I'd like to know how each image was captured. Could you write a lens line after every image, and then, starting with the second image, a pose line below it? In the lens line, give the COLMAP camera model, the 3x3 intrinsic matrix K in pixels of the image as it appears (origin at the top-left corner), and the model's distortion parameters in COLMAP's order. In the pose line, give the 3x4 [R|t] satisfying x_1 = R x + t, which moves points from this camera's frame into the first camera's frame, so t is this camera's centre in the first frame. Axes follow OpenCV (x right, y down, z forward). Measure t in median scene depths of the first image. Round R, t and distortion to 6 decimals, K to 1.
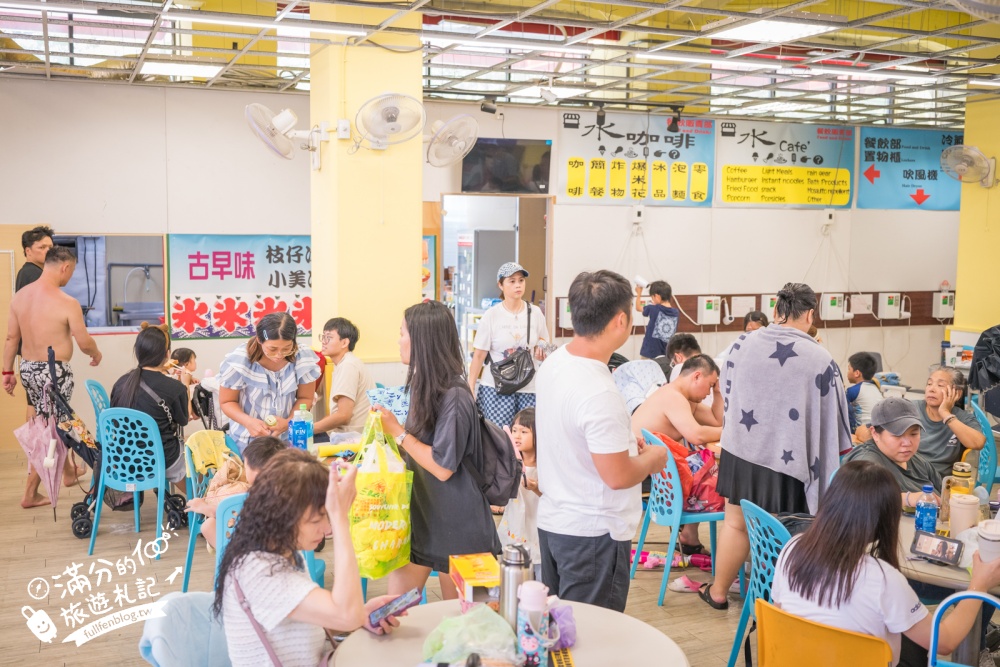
lens RADIAL K [[1114.4, 0, 503.6], [0, 1114.4, 325.1], [0, 0, 1]] dist [0.010949, 0.000000]
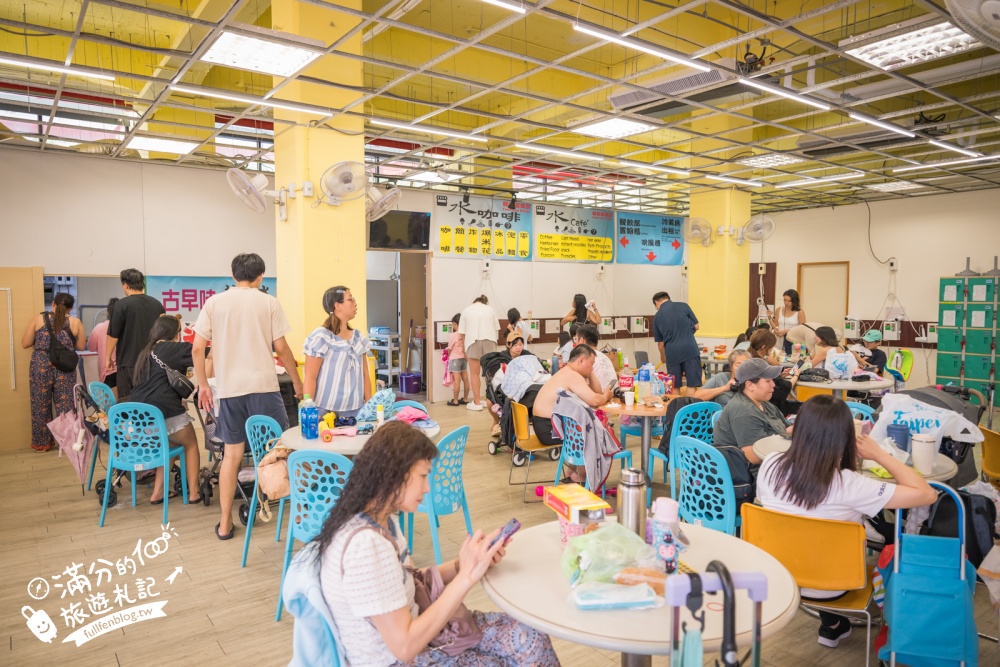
lens RADIAL K [[687.7, 0, 494.1], [0, 687.7, 333.3], [0, 0, 1]] dist [-0.003522, 0.005122]
pose [[0.963479, -0.023305, 0.266767, -0.114552], [0.035317, 0.998563, -0.040319, 0.028148], [-0.265444, 0.048268, 0.962917, 0.120056]]
